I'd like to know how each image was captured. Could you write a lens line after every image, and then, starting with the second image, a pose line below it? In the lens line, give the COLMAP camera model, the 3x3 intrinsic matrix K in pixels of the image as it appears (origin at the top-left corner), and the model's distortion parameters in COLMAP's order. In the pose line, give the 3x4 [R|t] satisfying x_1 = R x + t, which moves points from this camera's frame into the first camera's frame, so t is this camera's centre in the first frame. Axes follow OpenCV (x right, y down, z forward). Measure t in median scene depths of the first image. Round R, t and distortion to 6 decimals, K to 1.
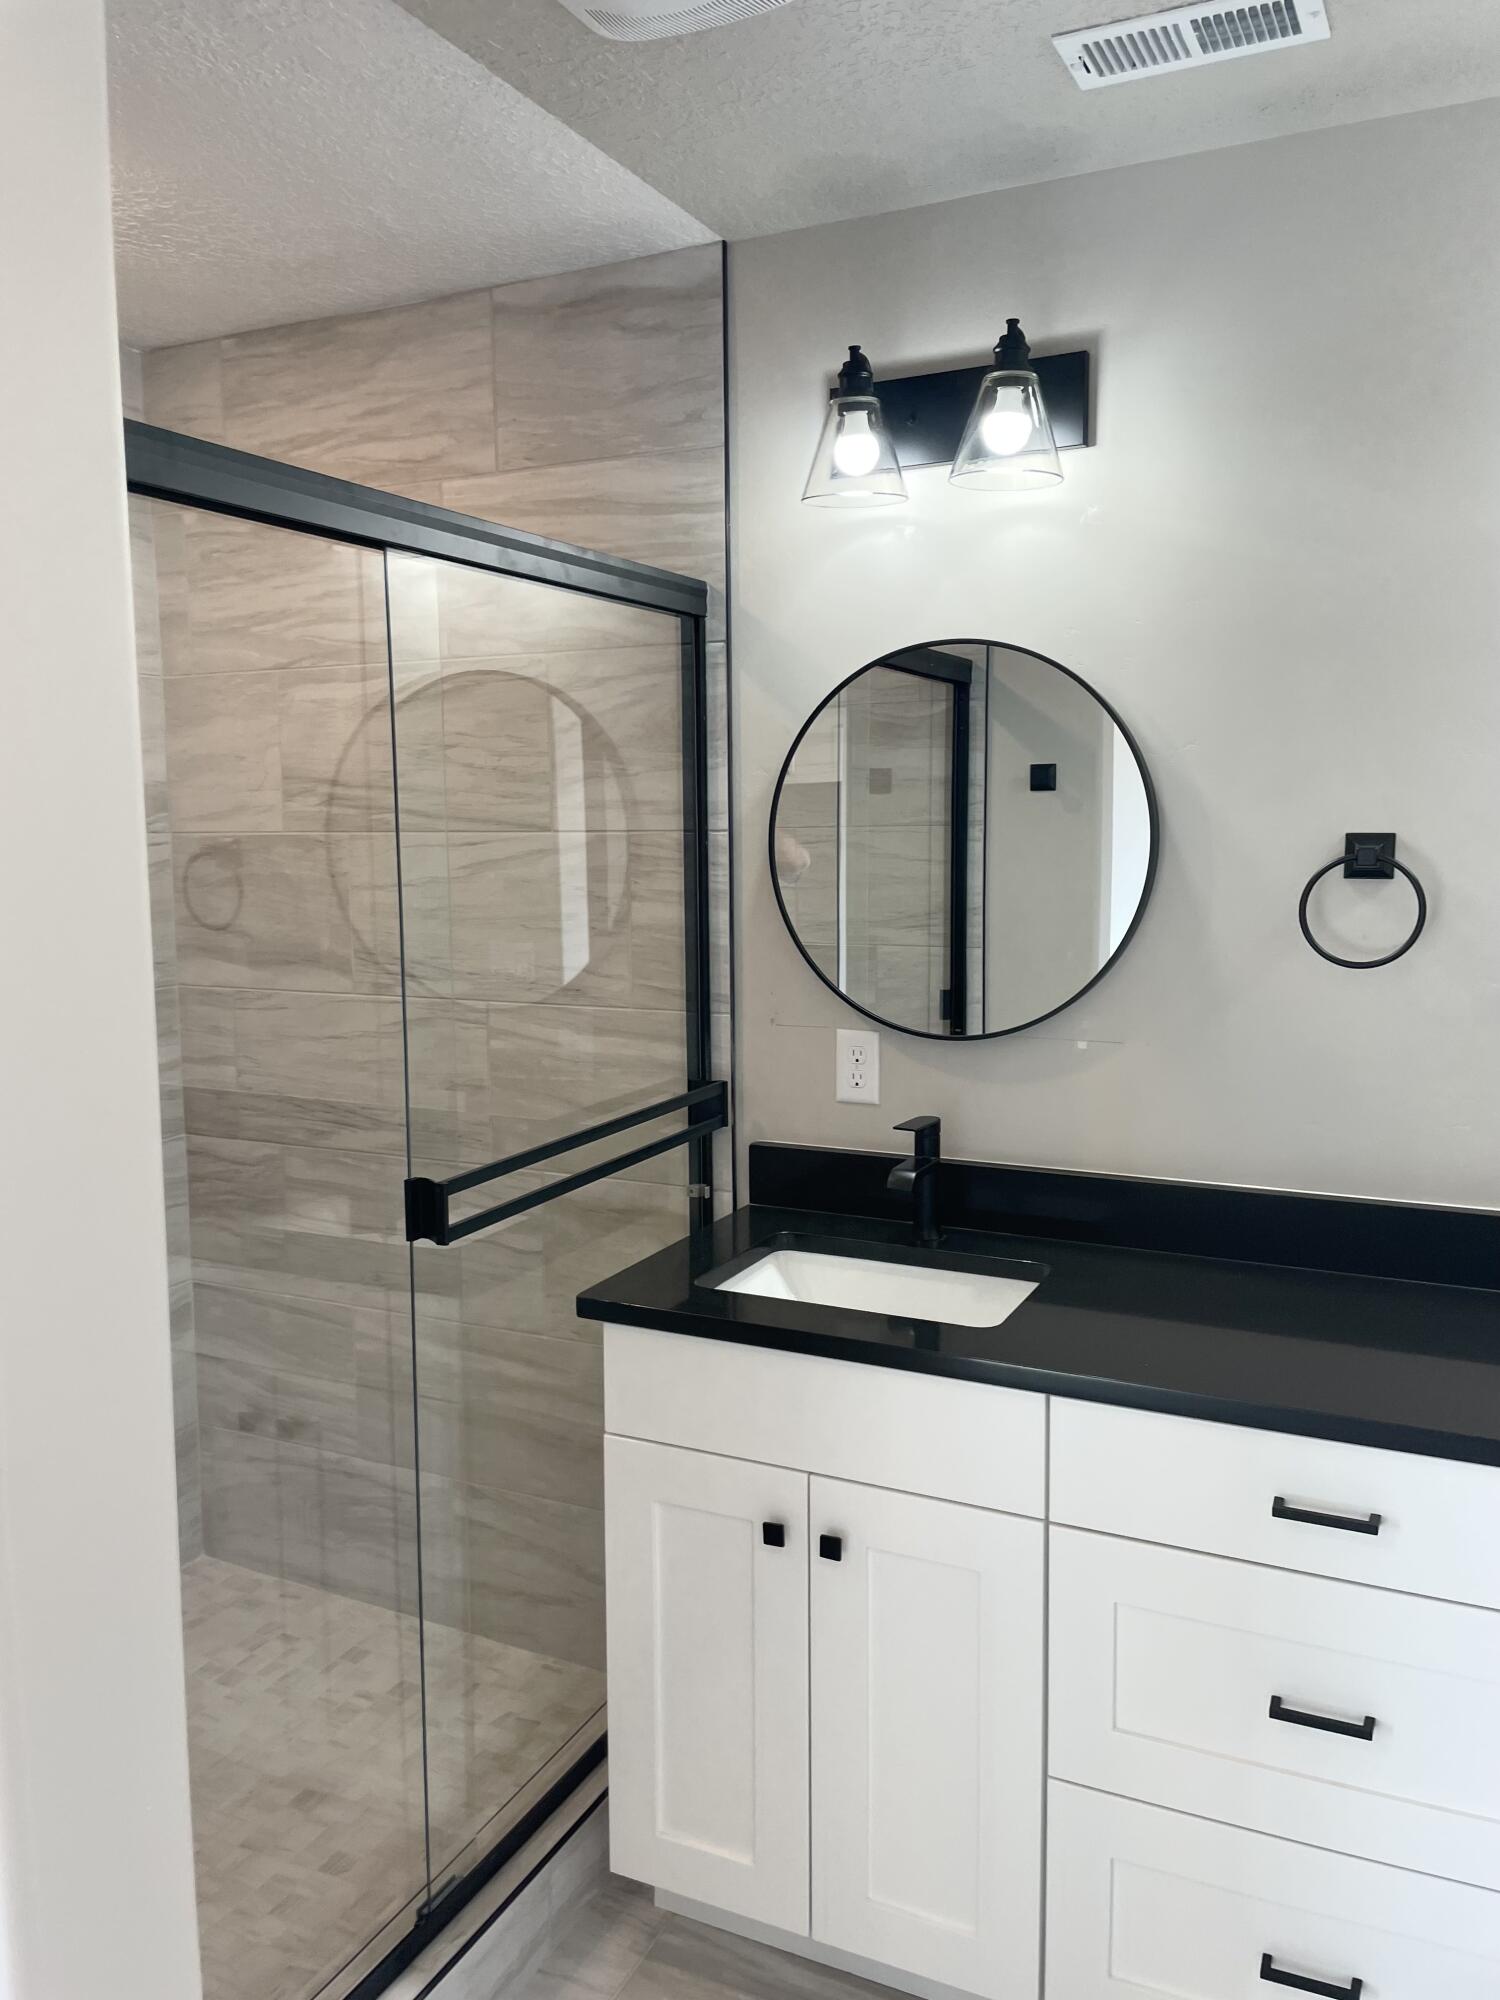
lens RADIAL K [[1571.3, 0, 748.6], [0, 1571.3, 1000.3], [0, 0, 1]] dist [0.033876, -0.000947]
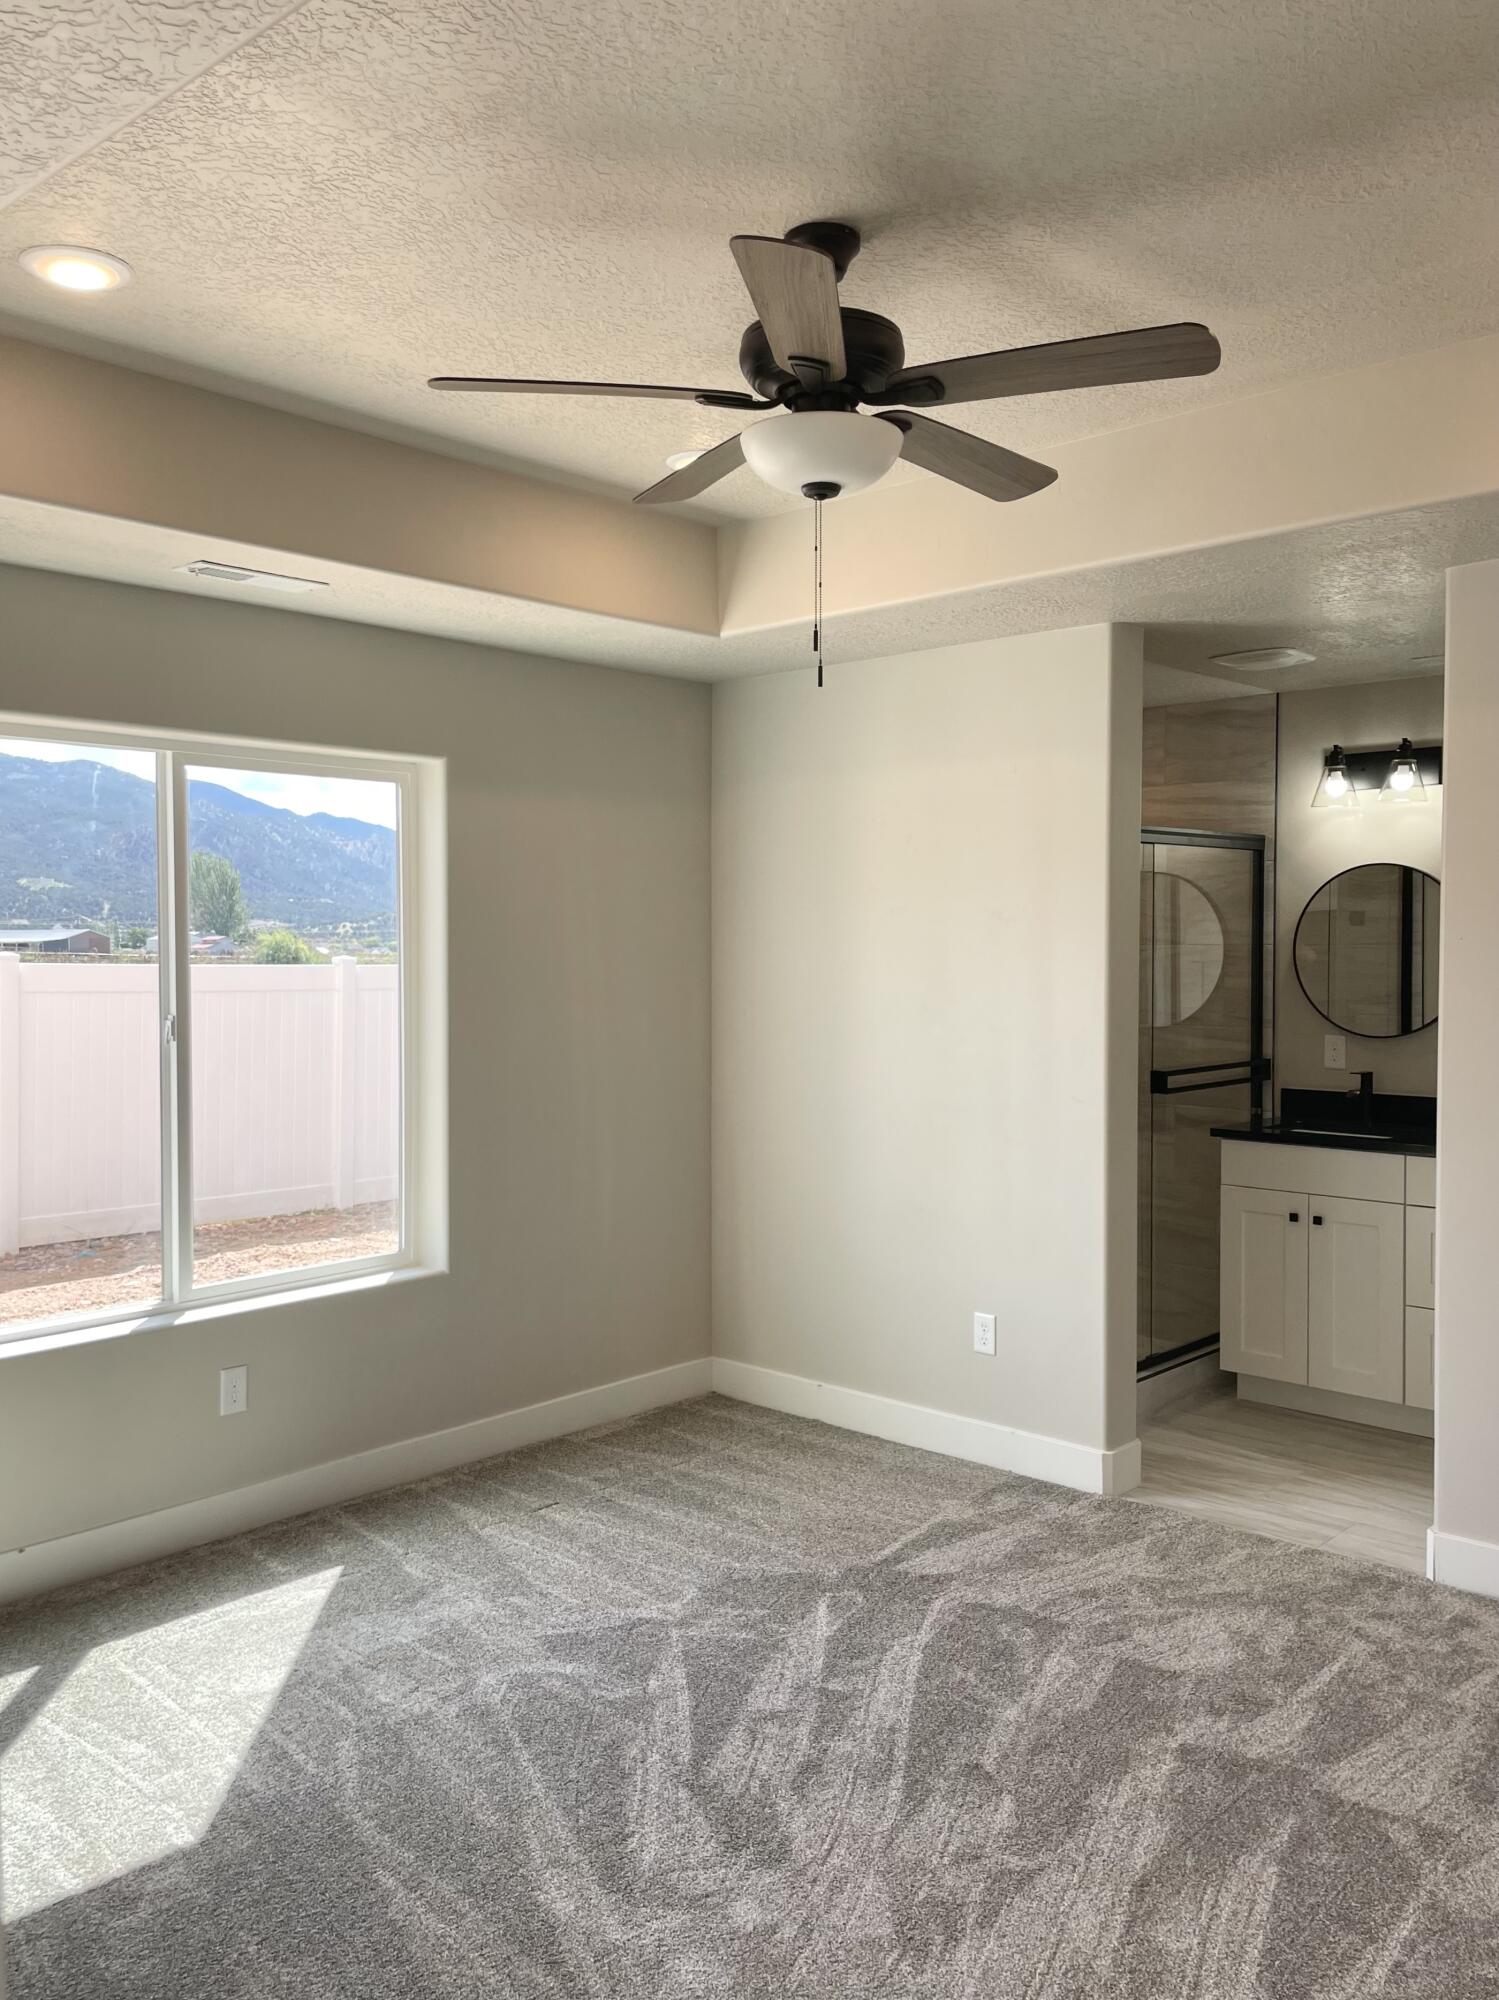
lens RADIAL K [[1571.3, 0, 748.6], [0, 1571.3, 996.3], [0, 0, 1]] dist [0.033876, -0.000947]
pose [[0.953954, 0.016805, -0.299482, -0.052678], [-0.040147, 0.996599, -0.071961, 0.158453], [0.297255, 0.080670, 0.951384, -1.363618]]
